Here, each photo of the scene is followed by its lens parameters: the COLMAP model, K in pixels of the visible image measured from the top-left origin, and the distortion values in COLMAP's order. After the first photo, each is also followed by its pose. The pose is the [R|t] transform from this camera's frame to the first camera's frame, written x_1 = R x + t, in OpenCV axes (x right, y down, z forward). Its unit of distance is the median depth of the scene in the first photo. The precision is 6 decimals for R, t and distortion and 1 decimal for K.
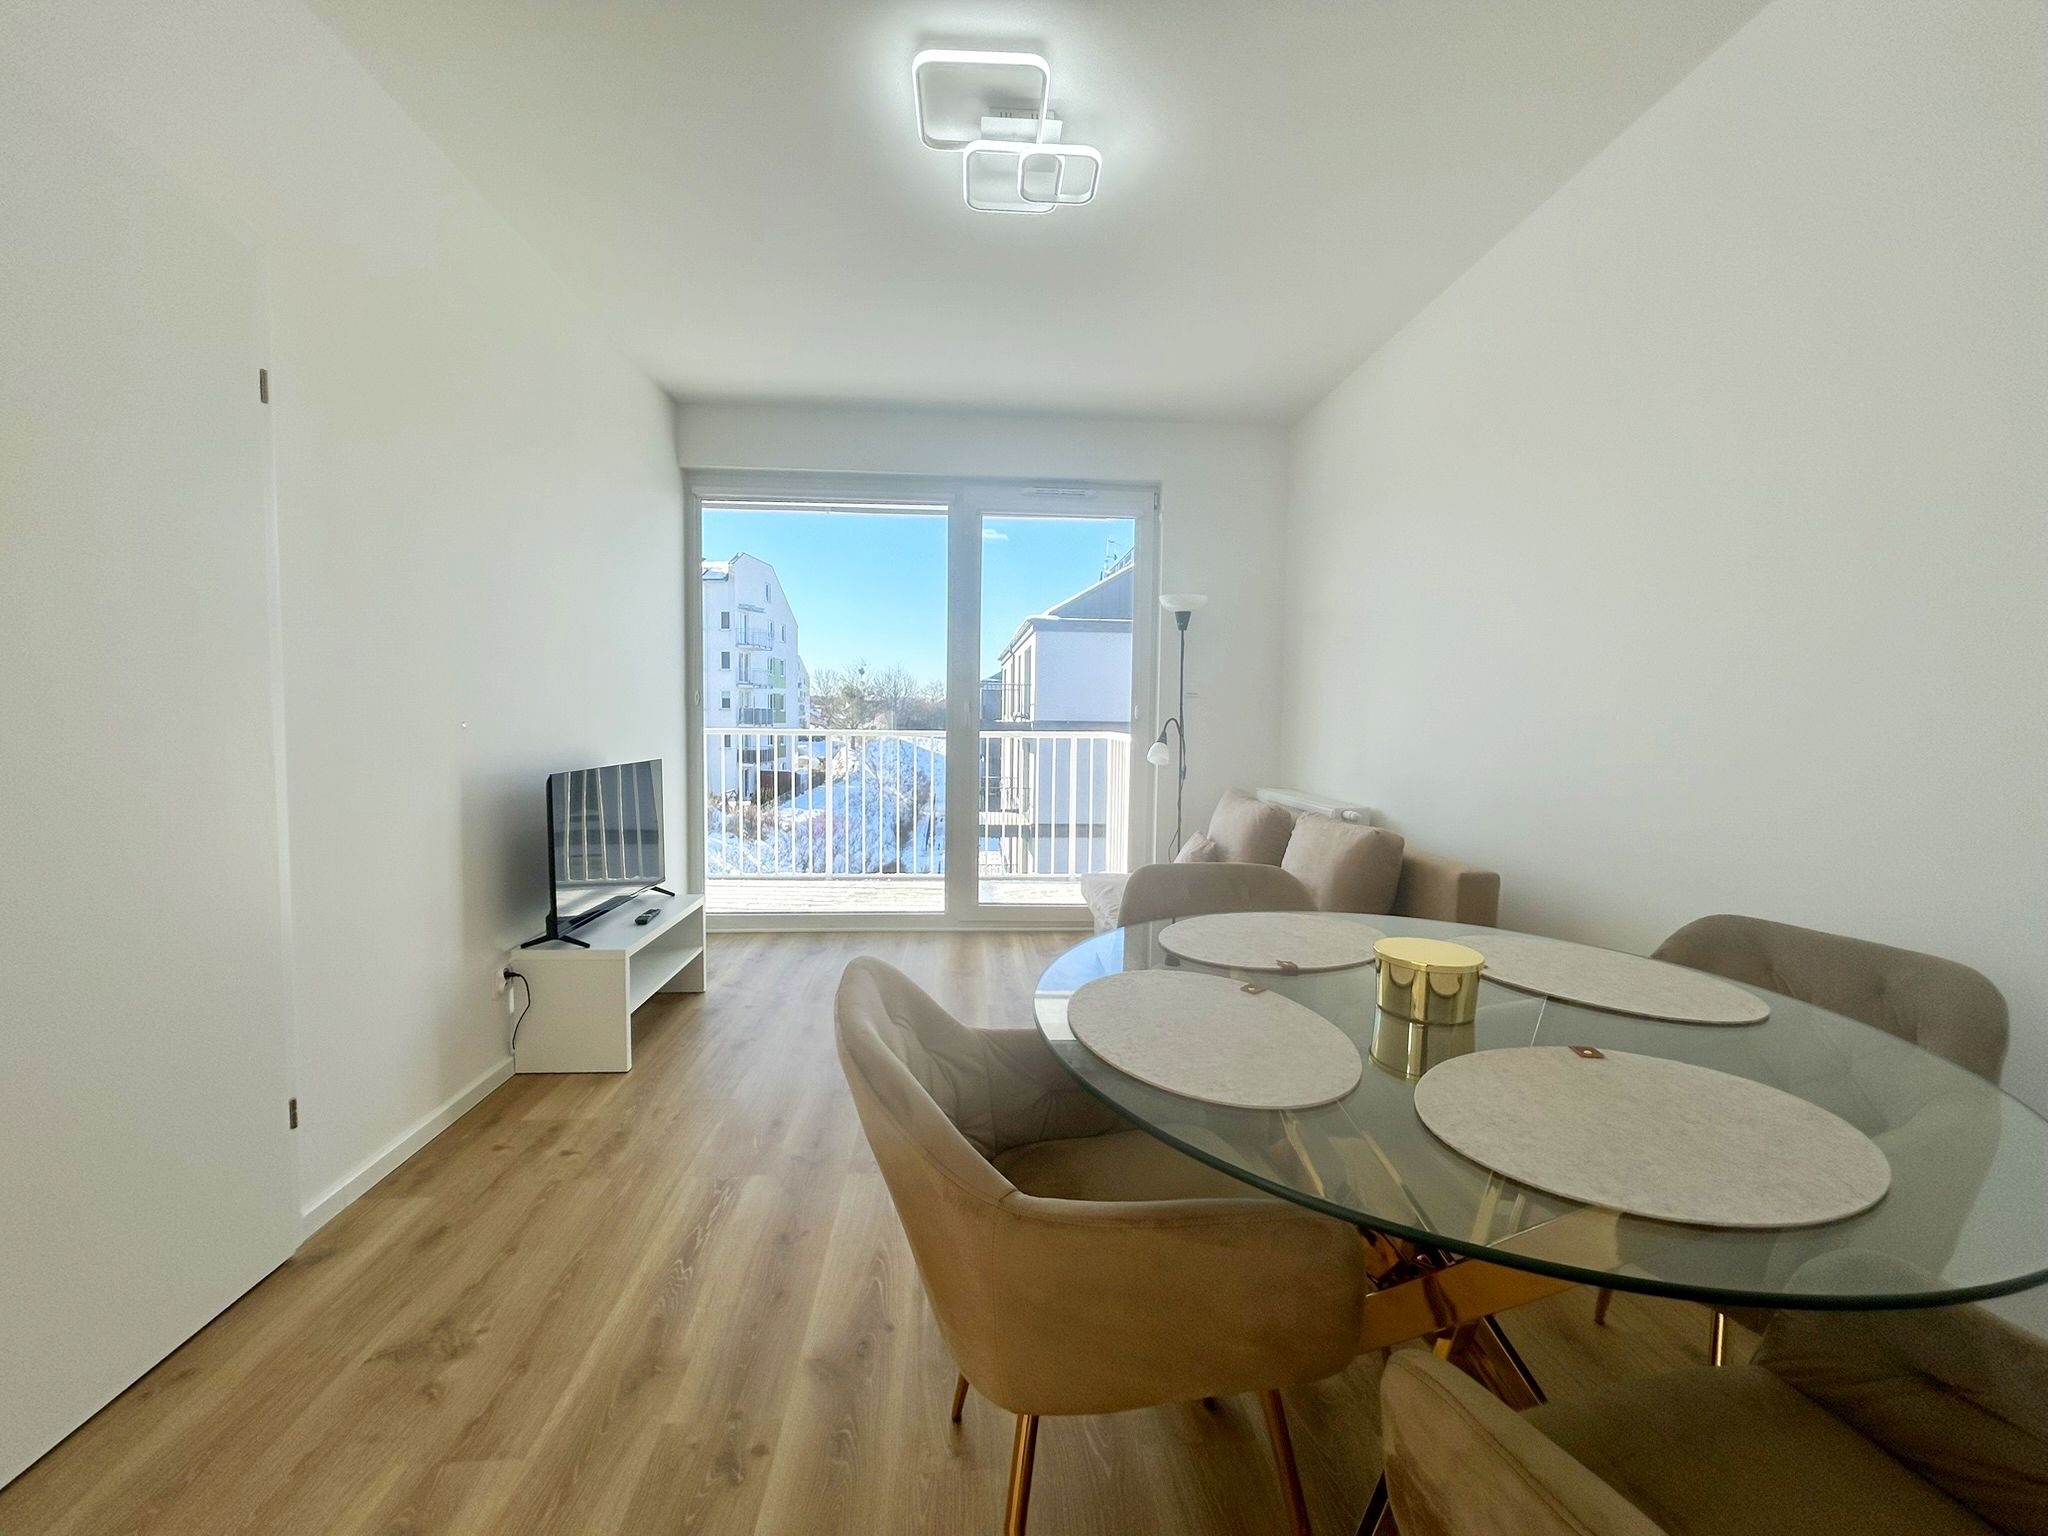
lens RADIAL K [[825.1, 0, 1024.0], [0, 825.1, 768.0], [0, 0, 1]] dist [-0.002260, -0.000084]
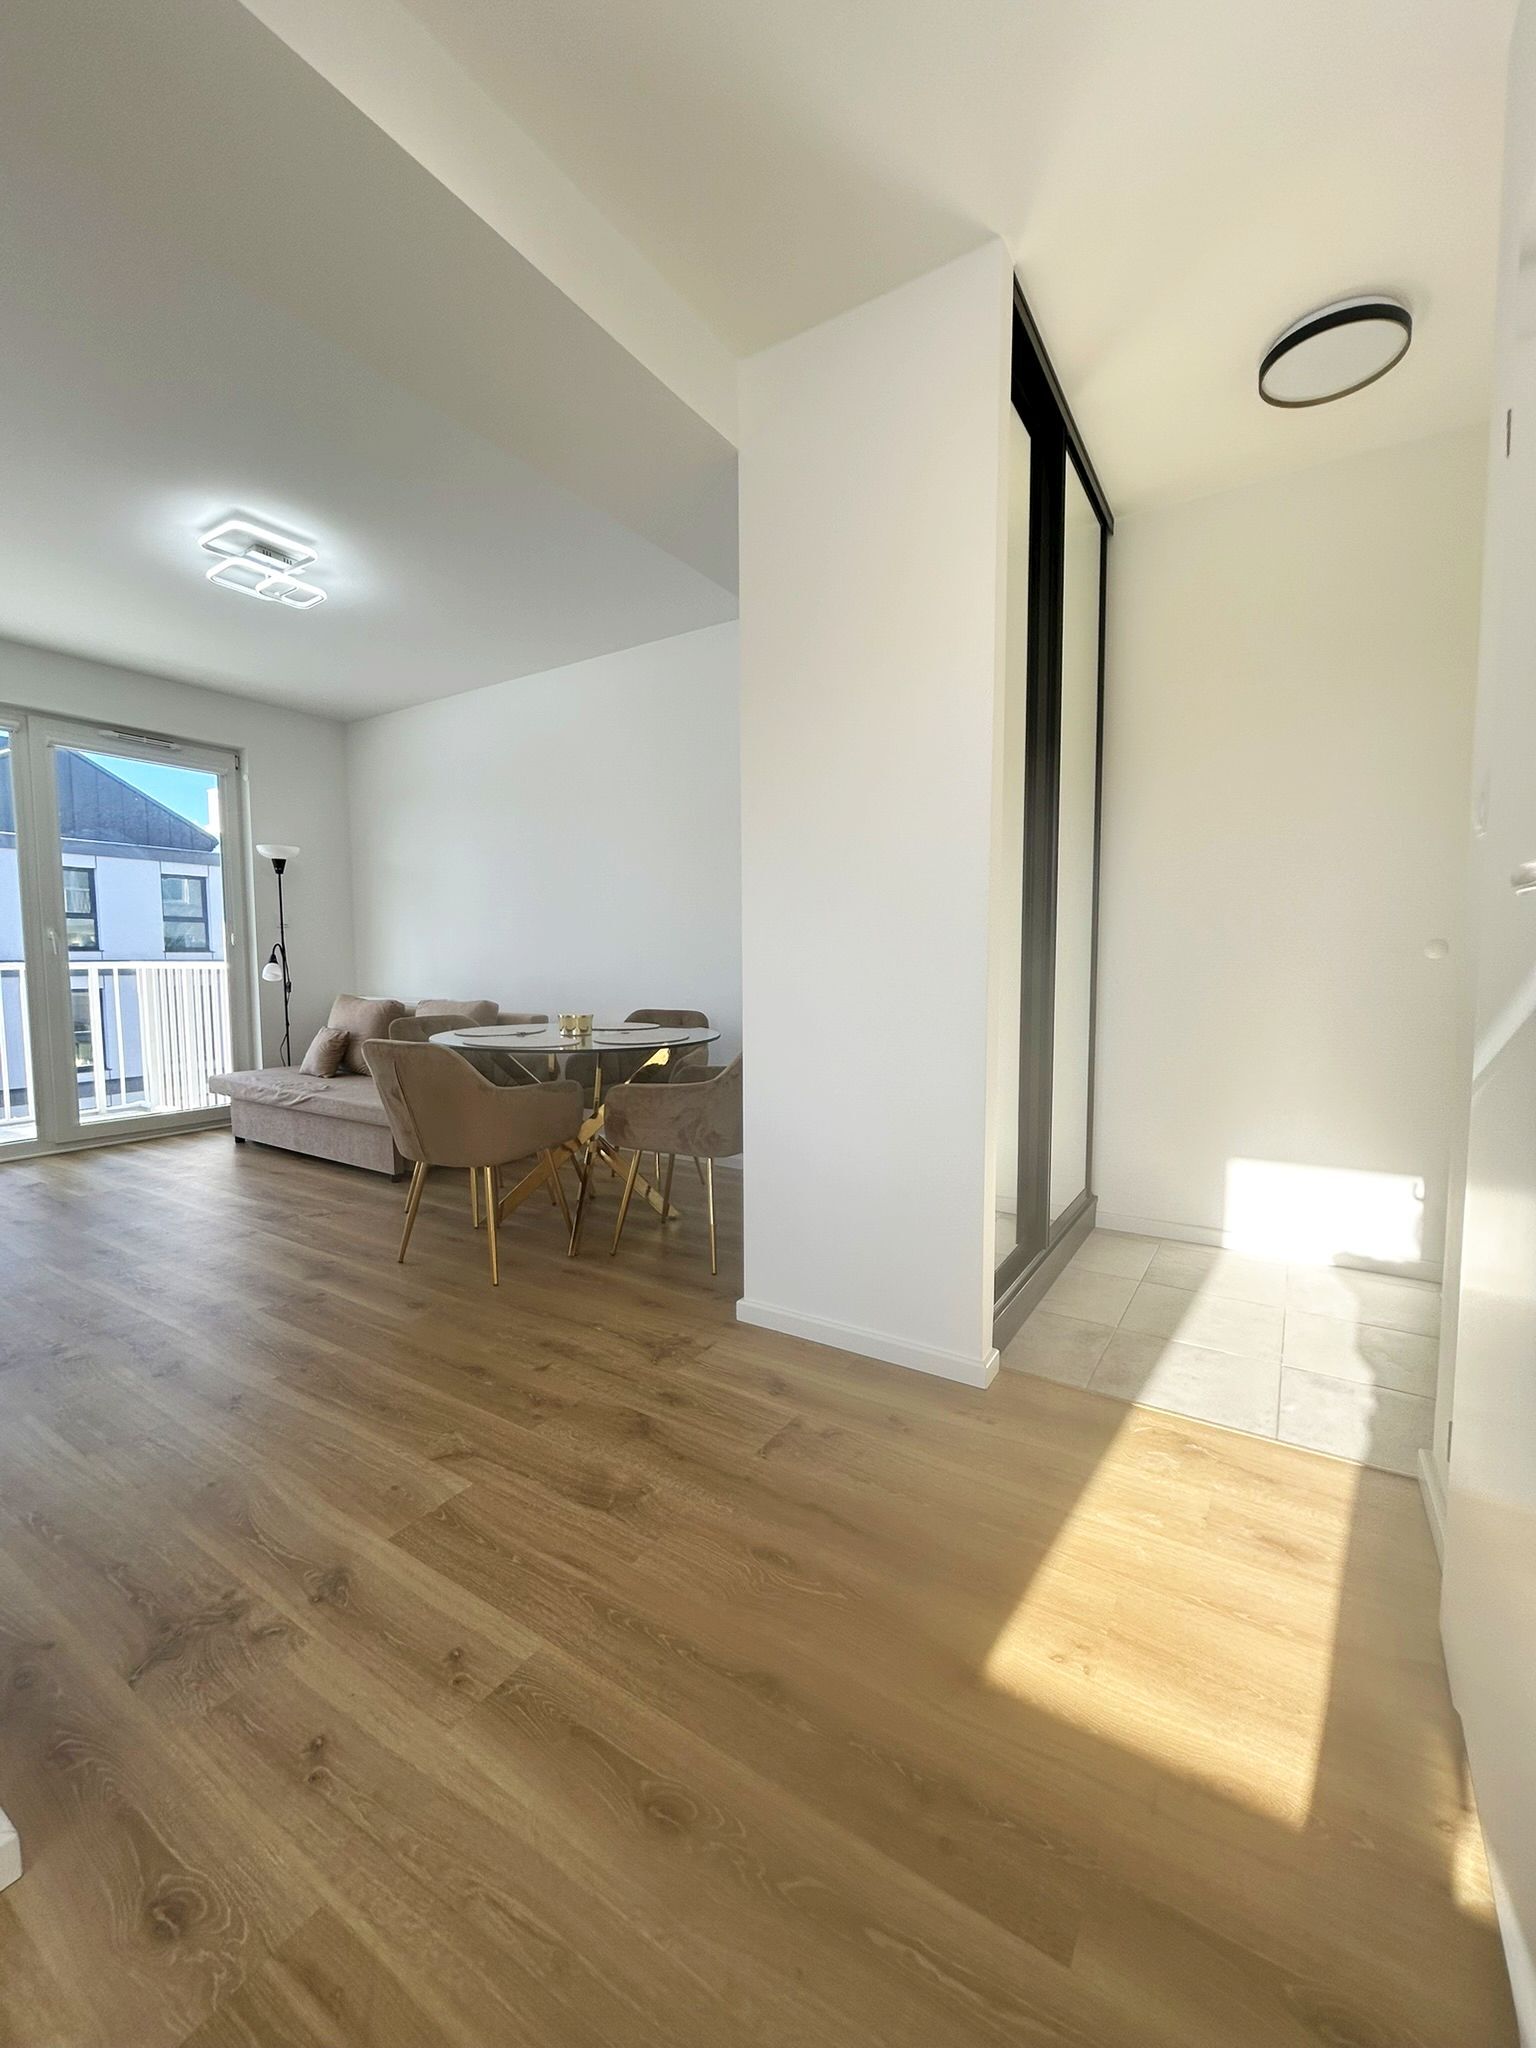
lens RADIAL K [[825.1, 0, 766.2], [0, 825.1, 1015.7], [0, 0, 1]] dist [-0.002260, -0.000084]
pose [[0.598208, -0.073670, 0.797947, -0.390474], [0.061853, 0.997039, 0.045682, 0.038031], [-0.798950, 0.022028, 0.600994, -0.351481]]
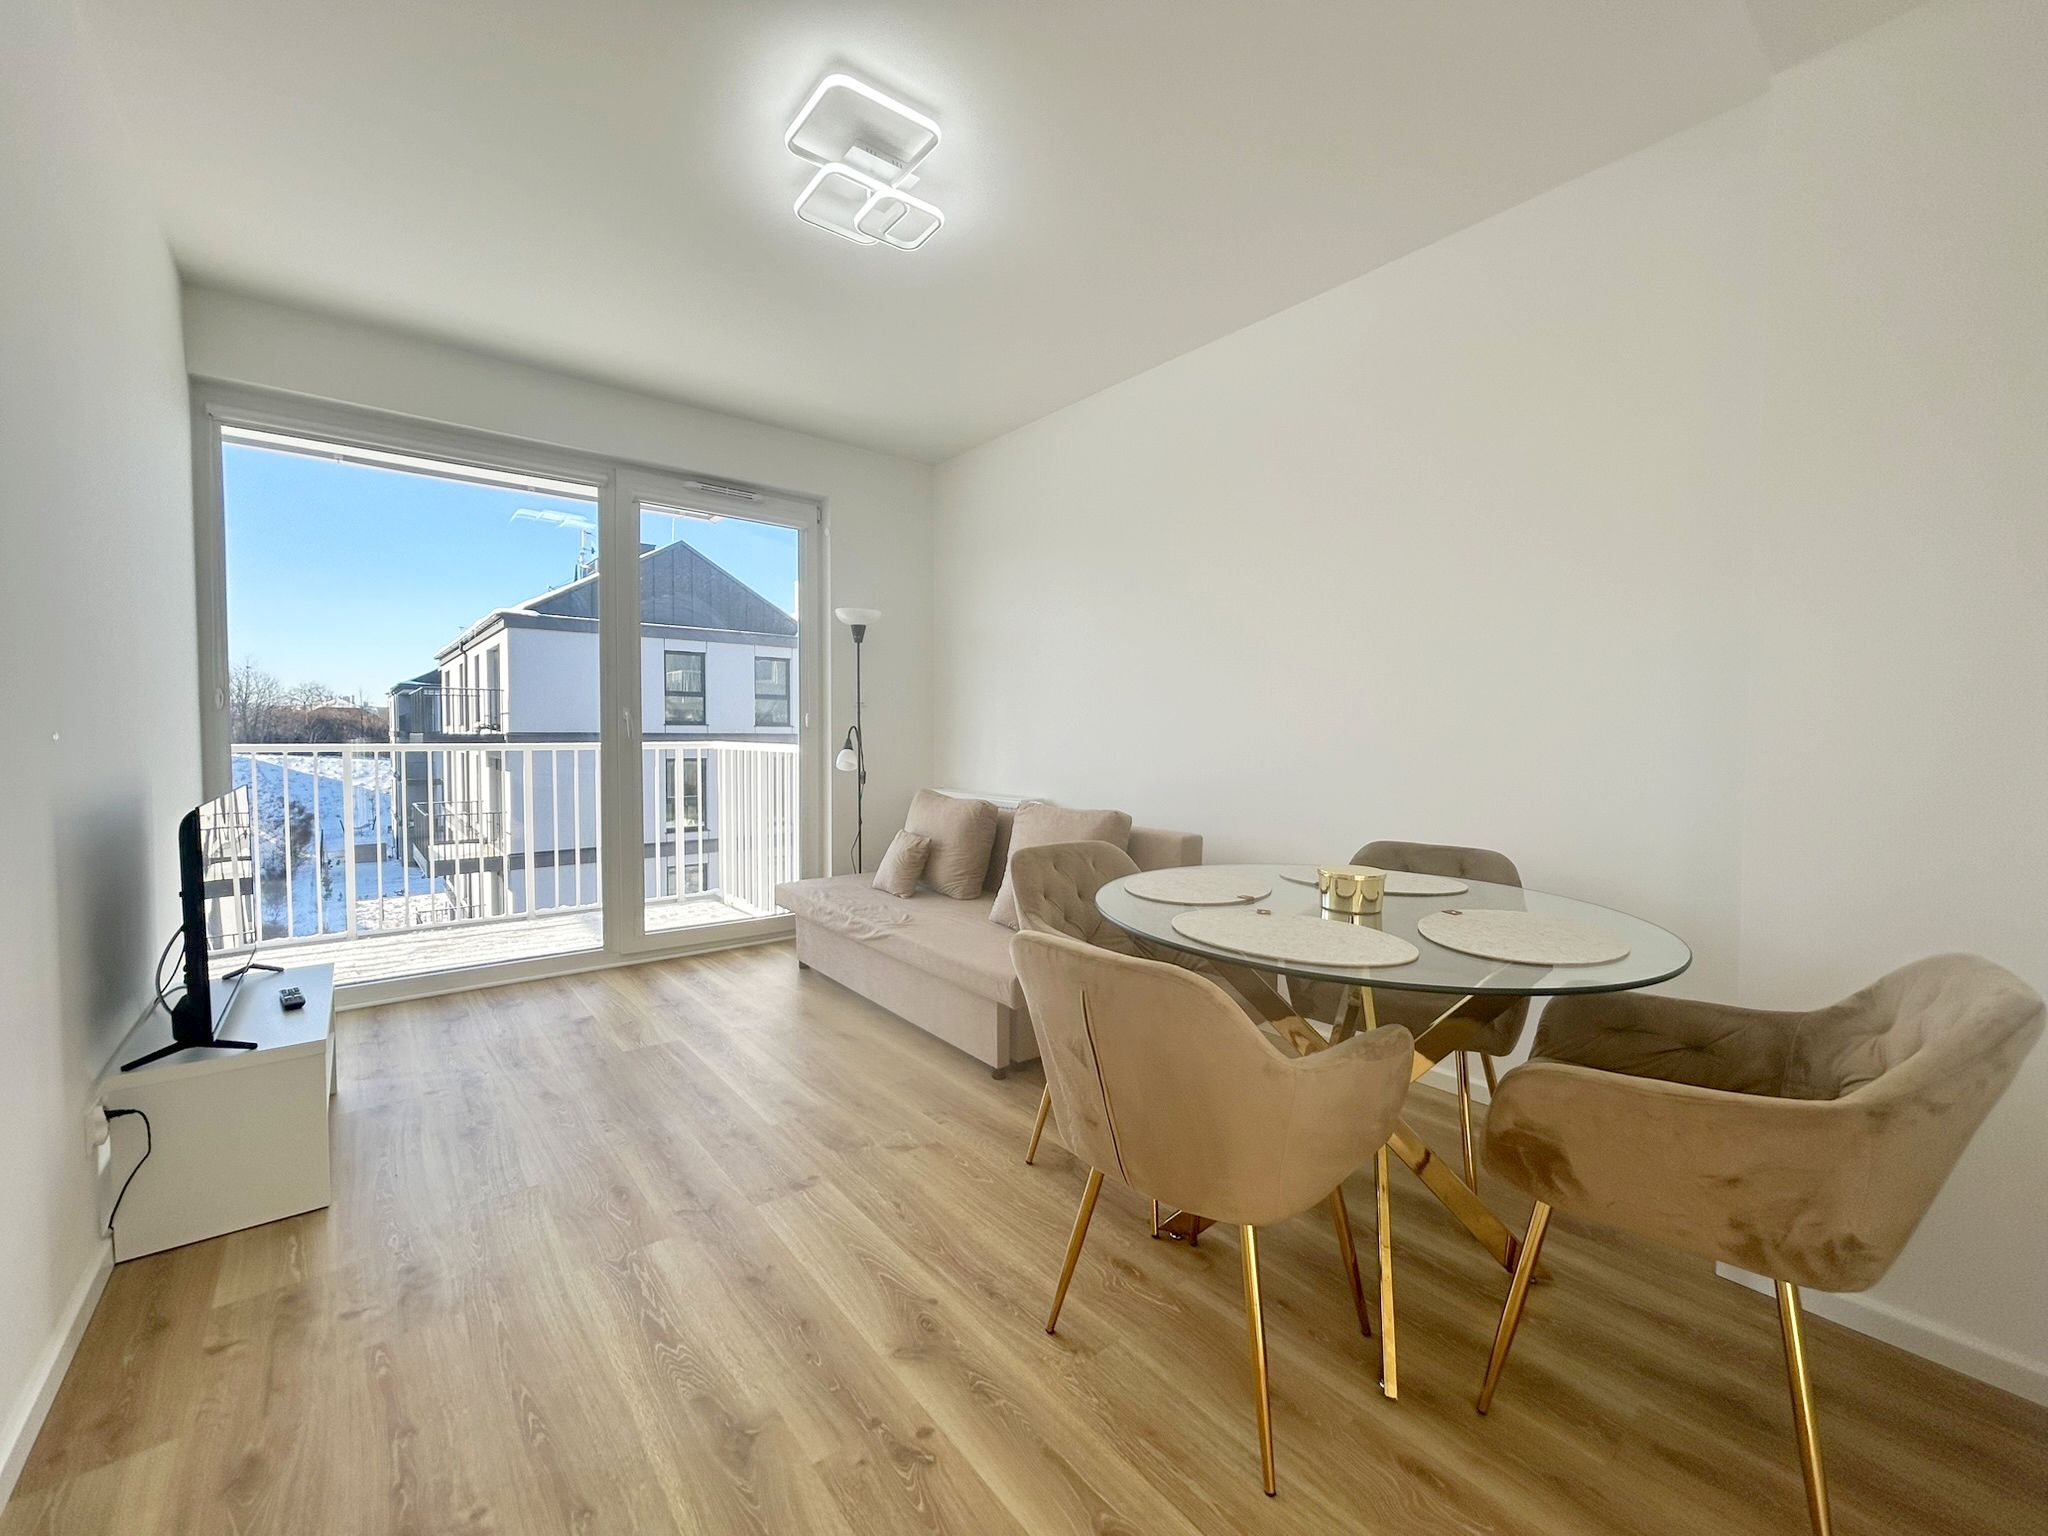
lens RADIAL K [[824.8, 0, 1019.3], [0, 824.8, 767.1], [0, 0, 1]] dist [0.002509, -0.000174]
pose [[0.821853, -0.032377, 0.568779, -0.247900], [0.039981, 0.999200, -0.000893, 0.001212], [-0.568295, 0.023474, 0.822490, 0.020641]]
